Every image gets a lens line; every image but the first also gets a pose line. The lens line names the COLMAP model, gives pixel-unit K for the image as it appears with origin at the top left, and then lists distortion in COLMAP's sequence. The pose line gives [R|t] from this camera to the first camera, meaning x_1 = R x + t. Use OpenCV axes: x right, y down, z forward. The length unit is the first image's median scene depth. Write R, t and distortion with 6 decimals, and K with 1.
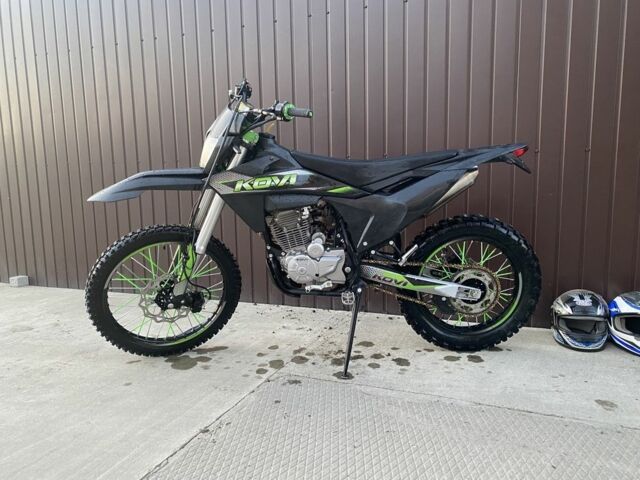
lens RADIAL K [[491.3, 0, 323.1], [0, 491.3, 233.7], [0, 0, 1]] dist [0.118294, -0.210989]
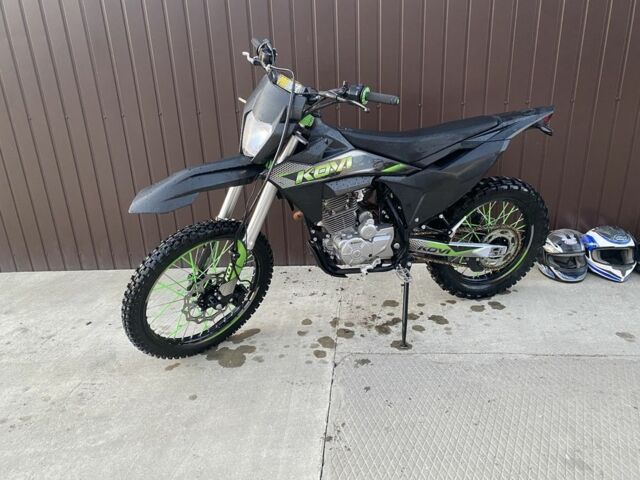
lens RADIAL K [[491.3, 0, 323.1], [0, 491.3, 233.7], [0, 0, 1]] dist [0.118294, -0.210989]
pose [[0.950398, -0.123576, 0.285436, -0.374369], [0.063364, 0.975367, 0.211294, -0.171119], [-0.304515, -0.182727, 0.934816, 0.109417]]
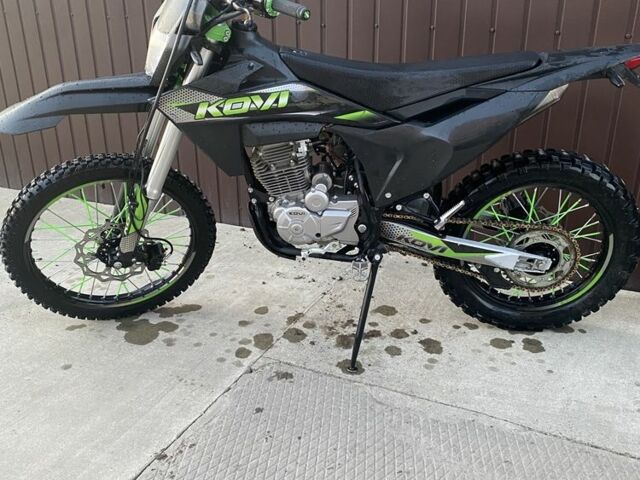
lens RADIAL K [[652.1, 0, 321.9], [0, 652.1, 236.4], [0, 0, 1]] dist [0.138104, -0.306189]
pose [[0.998662, 0.031337, -0.041144, 0.031498], [-0.019450, 0.964695, 0.262649, -0.157624], [0.047922, -0.261497, 0.964014, 0.094319]]
